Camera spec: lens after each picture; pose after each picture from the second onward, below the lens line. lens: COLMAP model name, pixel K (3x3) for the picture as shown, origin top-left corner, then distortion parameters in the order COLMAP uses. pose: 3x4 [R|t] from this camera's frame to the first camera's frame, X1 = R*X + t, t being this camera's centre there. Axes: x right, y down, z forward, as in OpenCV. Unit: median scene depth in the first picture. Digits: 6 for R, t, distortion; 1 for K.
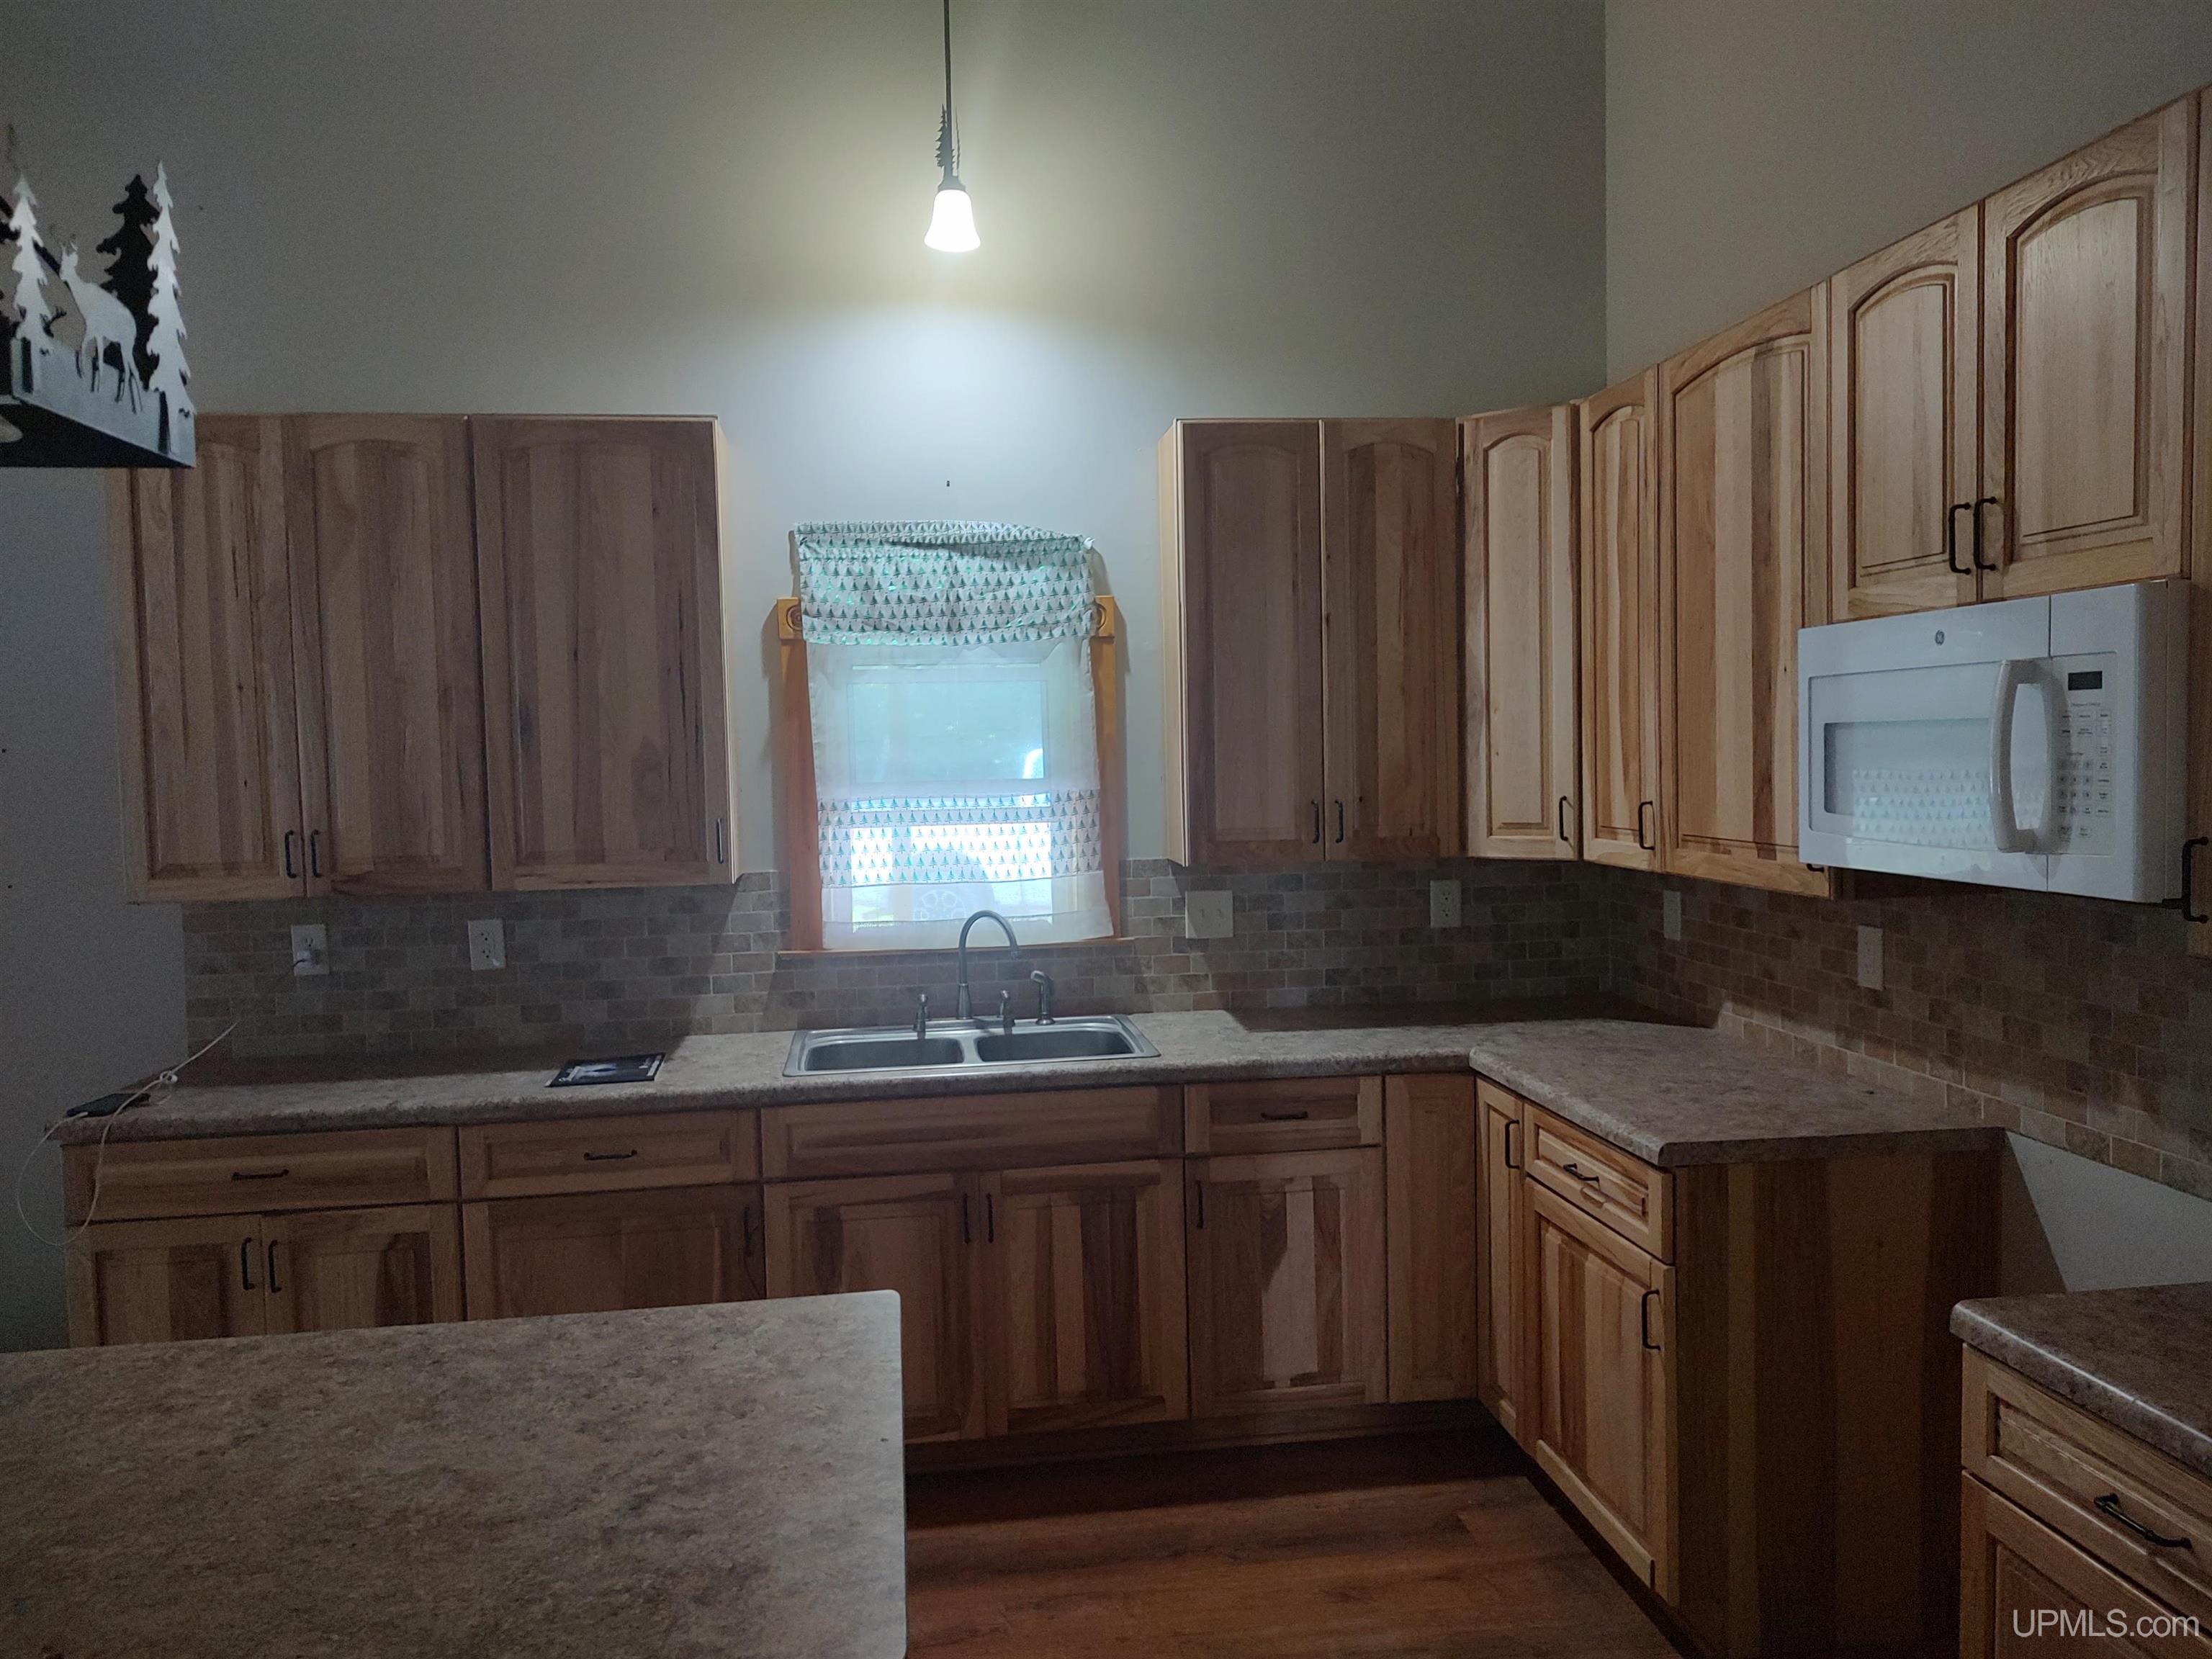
lens RADIAL K [[1607.6, 0, 1102.0], [0, 1607.6, 826.6], [0, 0, 1]] dist [0.032240, -0.012285]
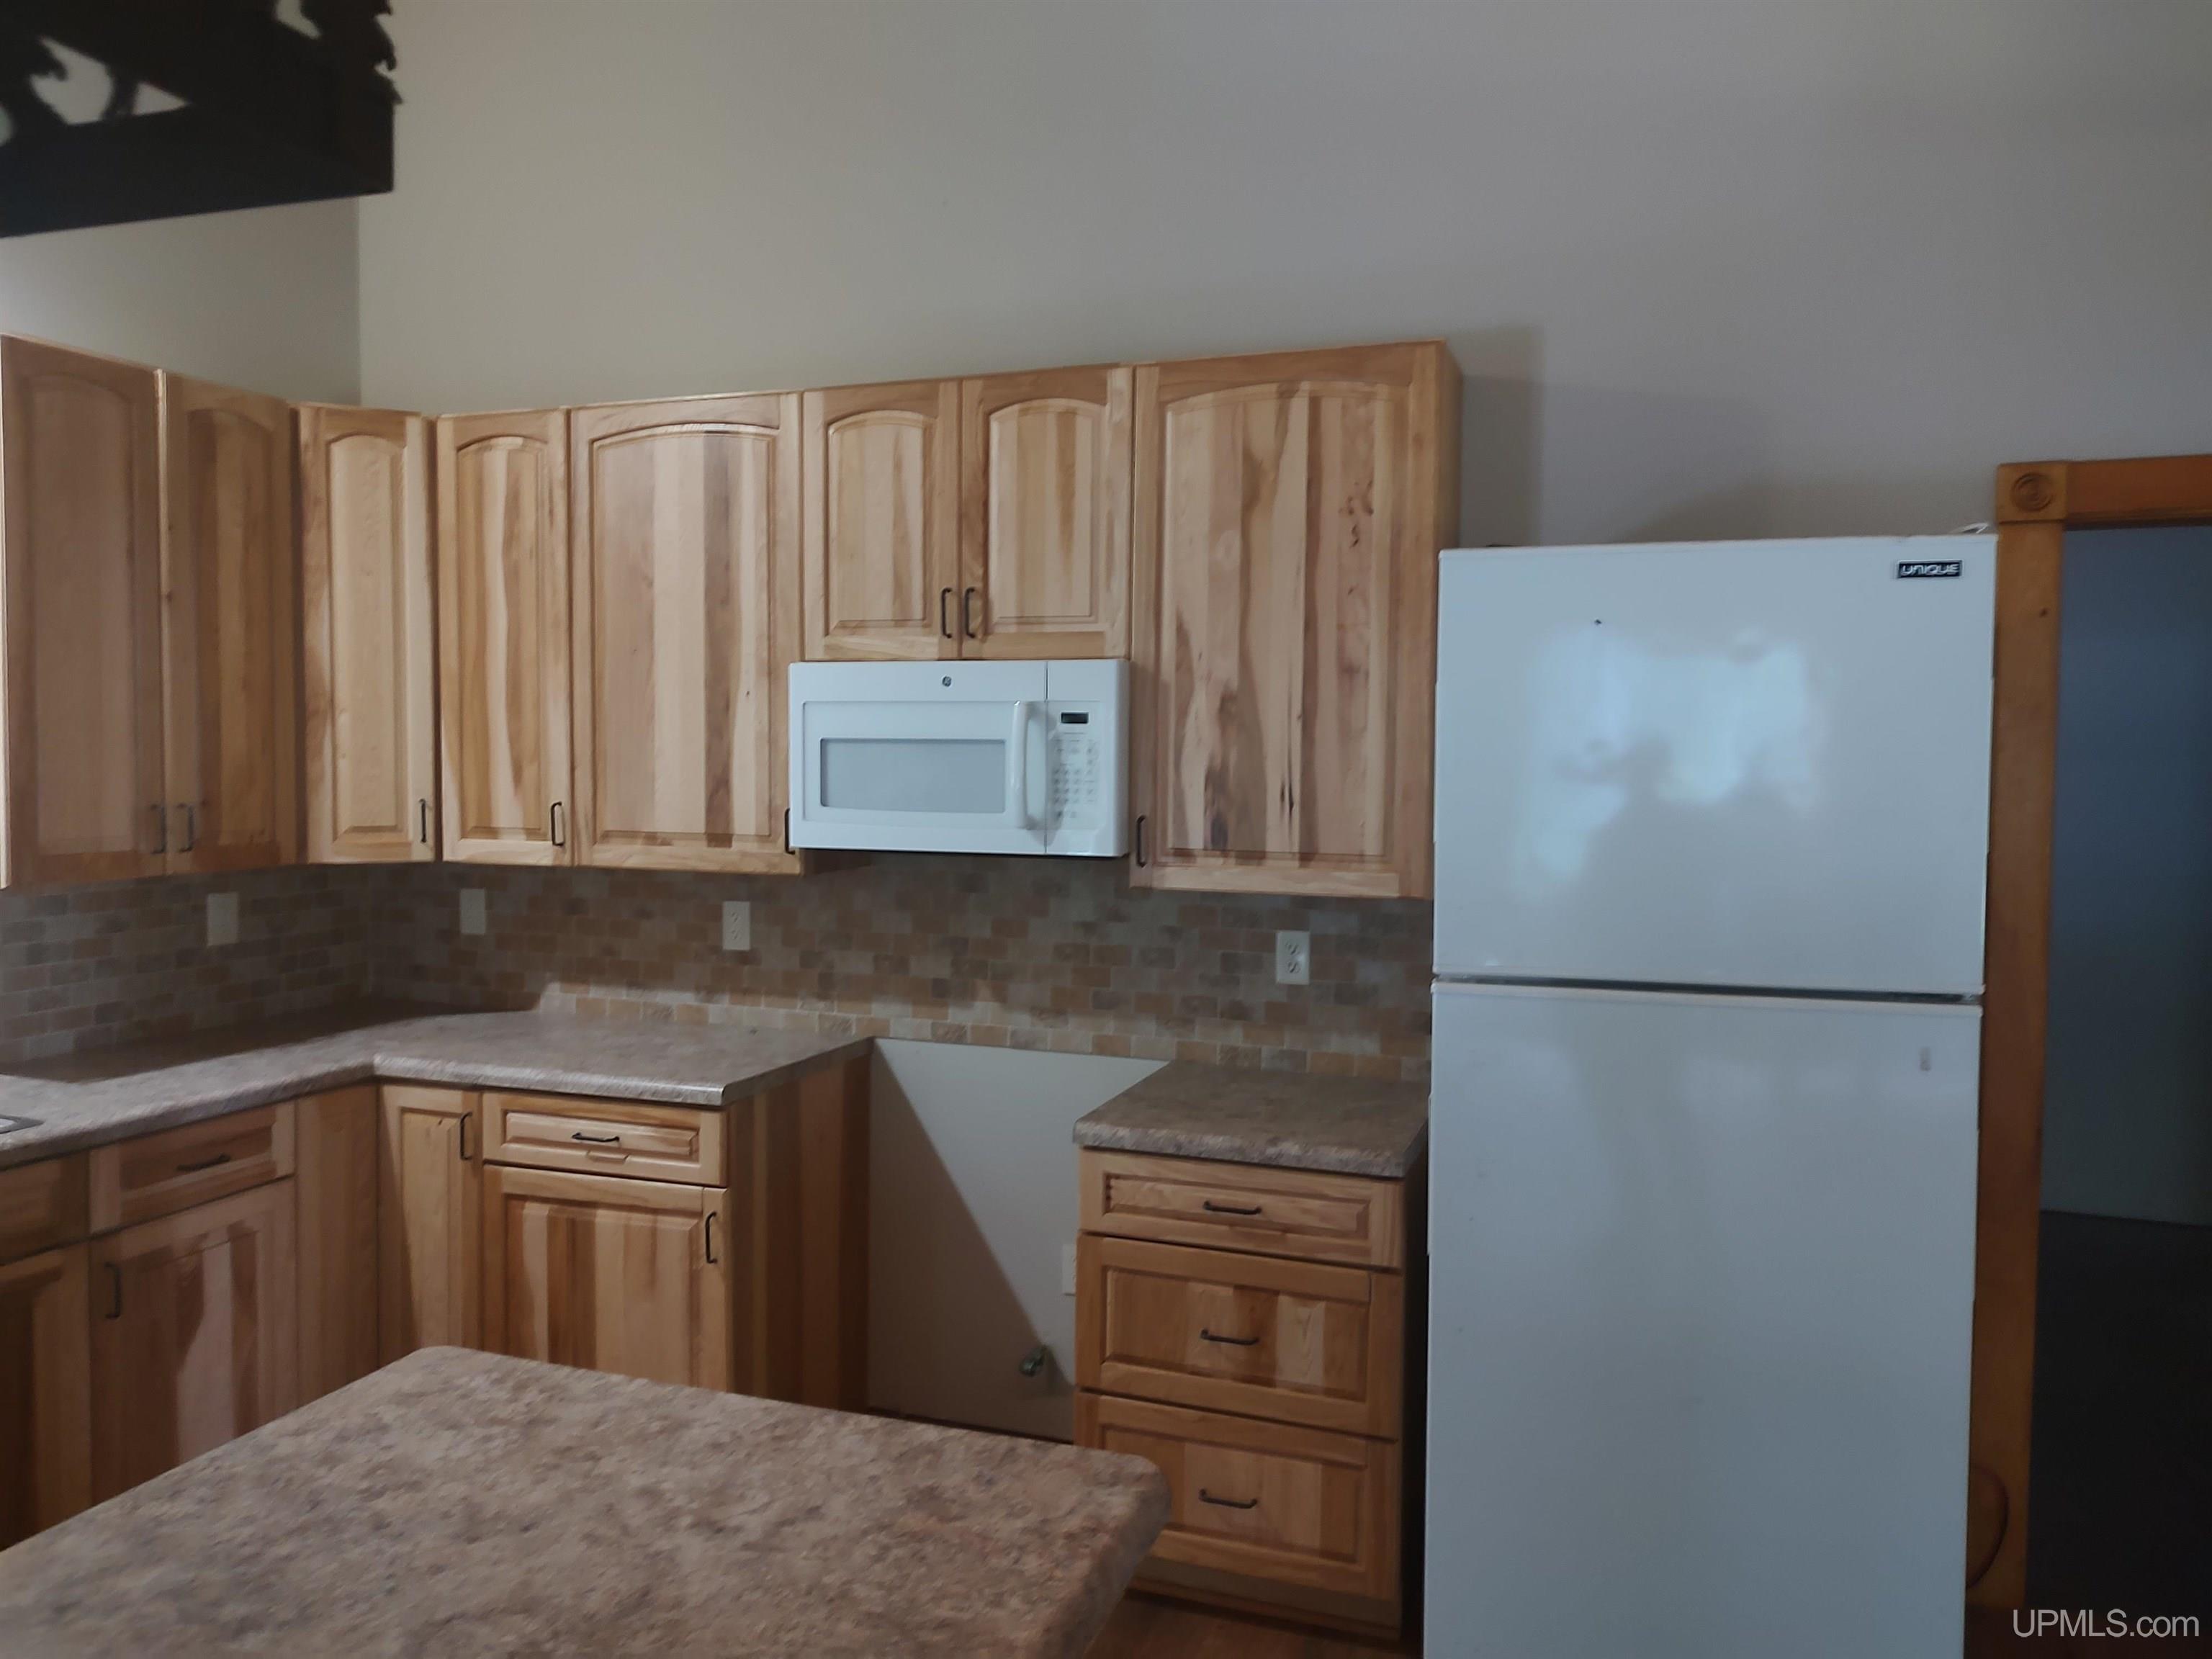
lens RADIAL K [[1607.6, 0, 1098.6], [0, 1607.6, 825.4], [0, 0, 1]] dist [0.032240, -0.012285]
pose [[0.462262, -0.016319, 0.886593, -0.514094], [0.026016, 0.999650, 0.004836, 0.004509], [-0.886362, 0.020830, 0.462525, 0.179042]]
